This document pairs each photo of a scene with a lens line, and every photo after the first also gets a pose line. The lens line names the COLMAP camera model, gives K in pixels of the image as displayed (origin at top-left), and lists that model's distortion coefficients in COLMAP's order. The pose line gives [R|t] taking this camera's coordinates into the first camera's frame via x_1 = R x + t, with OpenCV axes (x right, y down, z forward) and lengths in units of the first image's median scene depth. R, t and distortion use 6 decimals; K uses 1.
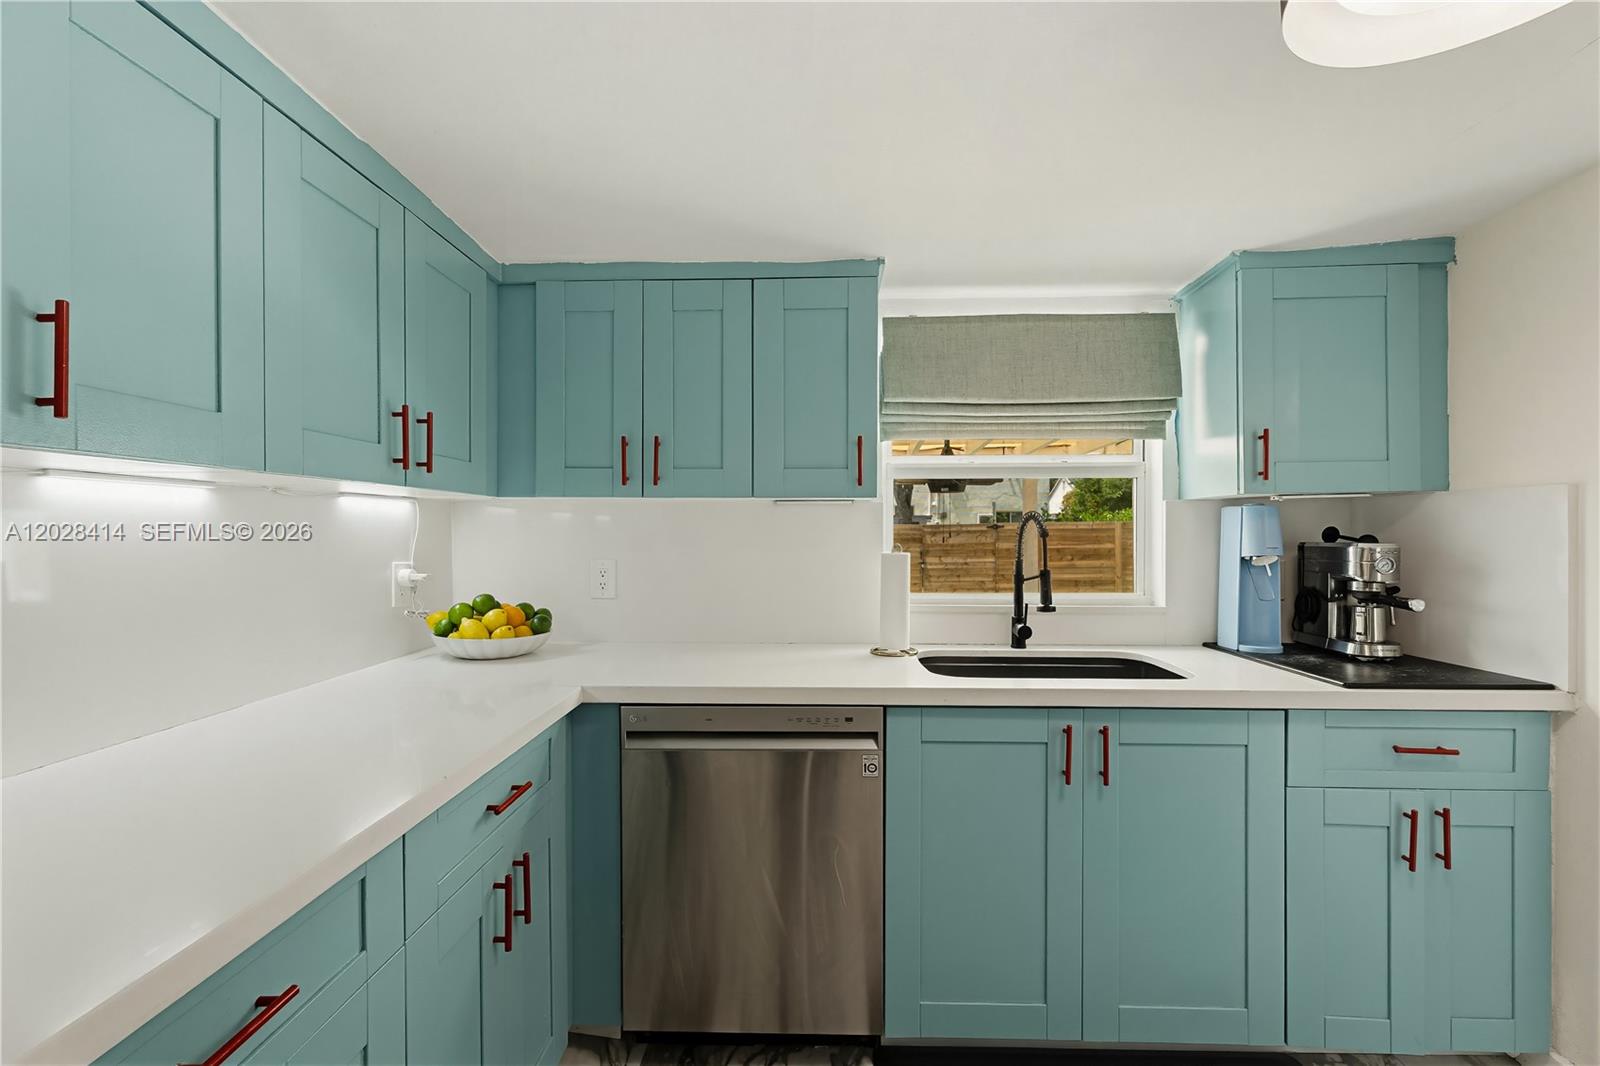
lens RADIAL K [[717.8, 0, 797.8], [0, 717.8, 526.6], [0, 0, 1]] dist [0.001963, 0.000309]
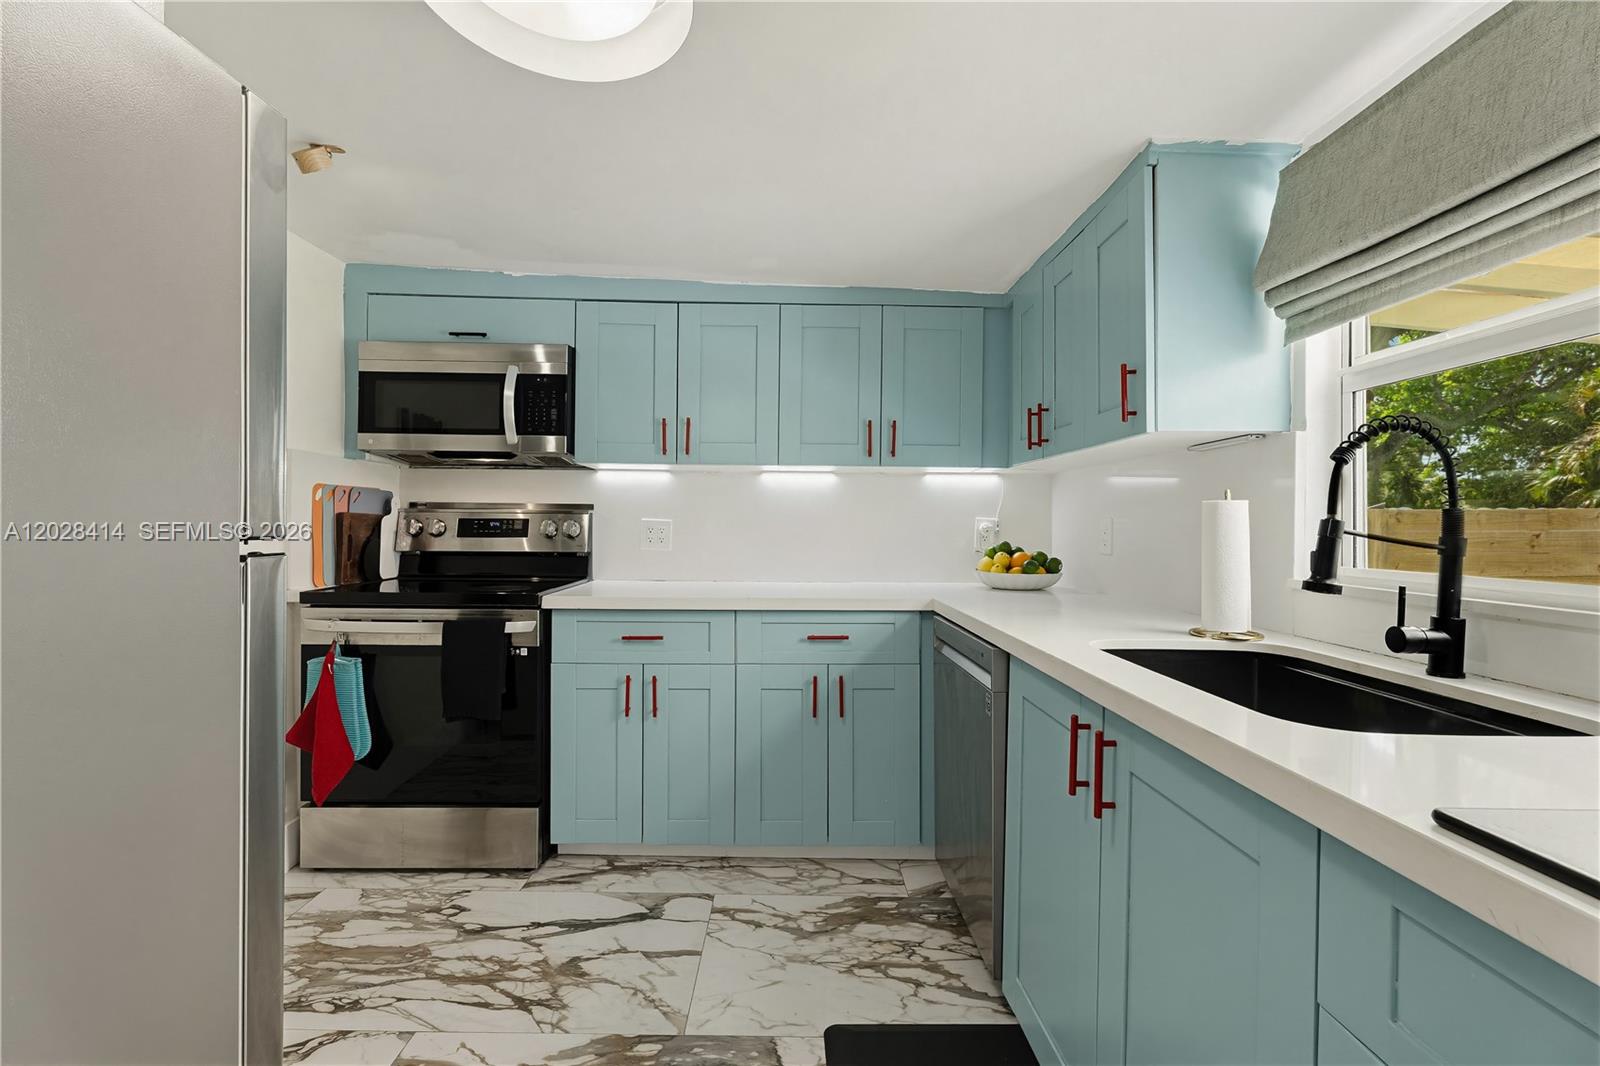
lens RADIAL K [[698.5, 0, 805.1], [0, 698.5, 530.2], [0, 0, 1]] dist [0.003771, 0.000521]
pose [[0.062142, 0.009491, -0.998022, 0.903742], [-0.006552, 0.999937, 0.009102, 0.067944], [0.998046, 0.005974, 0.062200, 0.566577]]
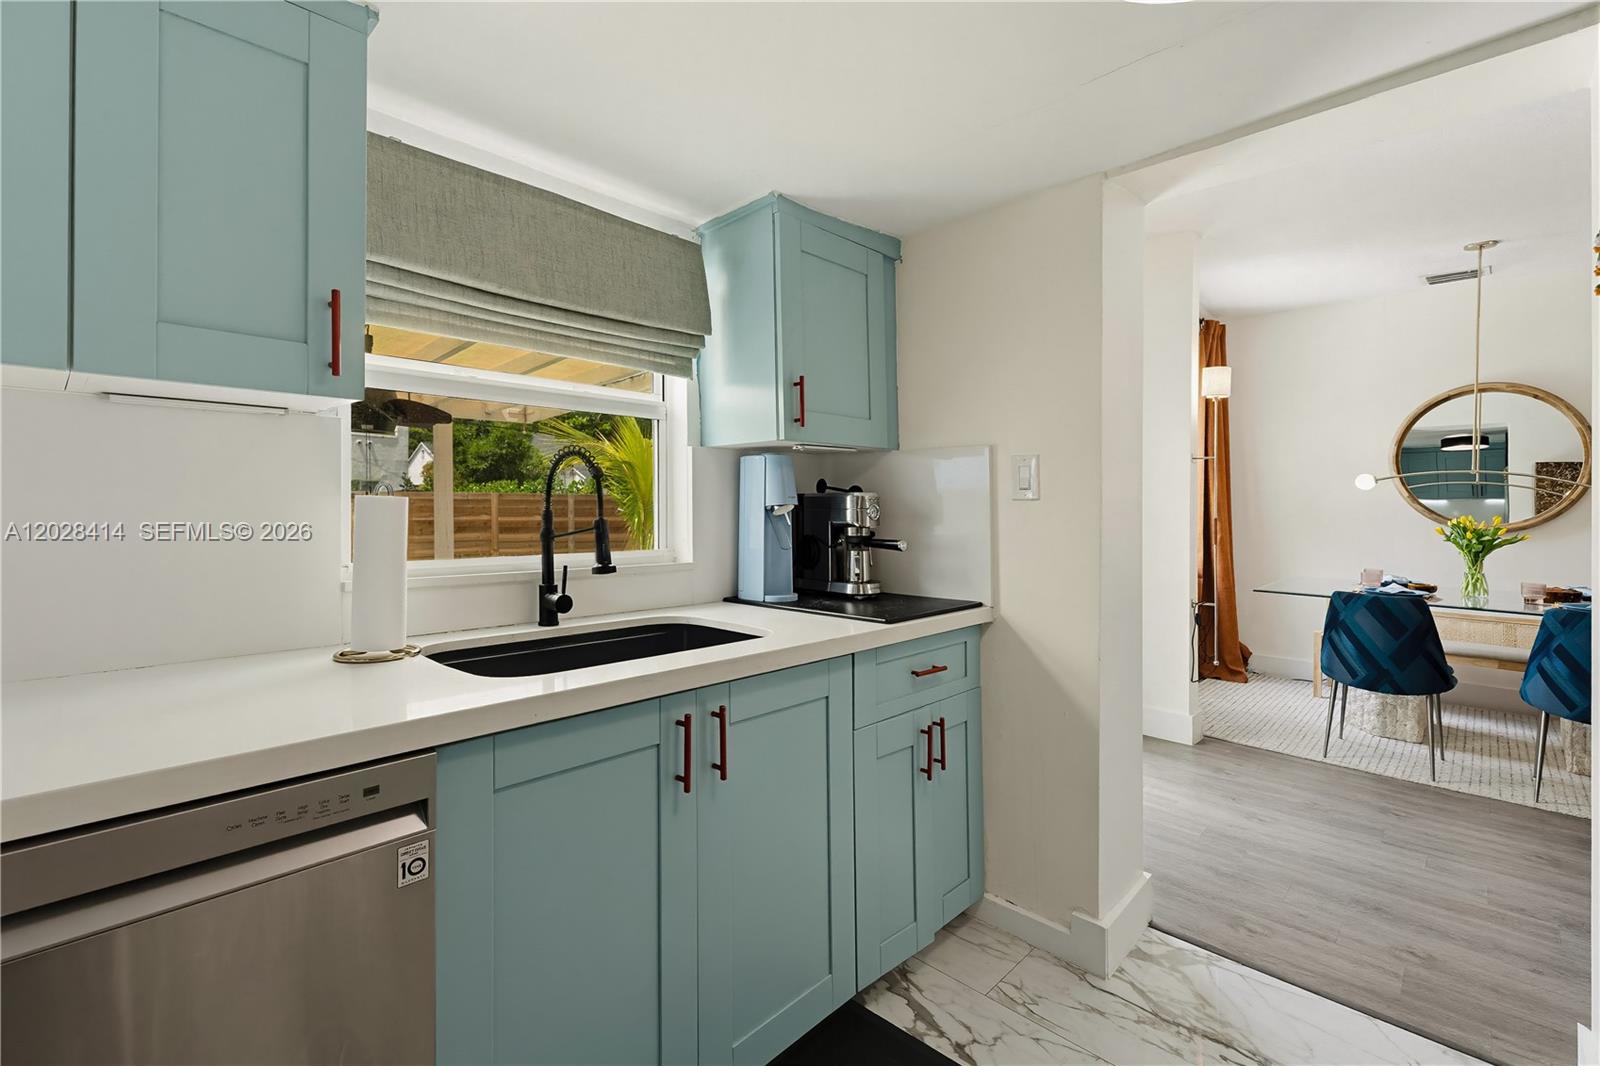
lens RADIAL K [[720.7, 0, 796.9], [0, 720.7, 500.9], [0, 0, 1]] dist [0.000869, 0.000495]
pose [[0.663749, 0.012039, 0.747858, -0.097778], [-0.011392, 0.999917, -0.005986, 0.042703], [-0.747868, -0.004547, 0.663831, 0.328674]]
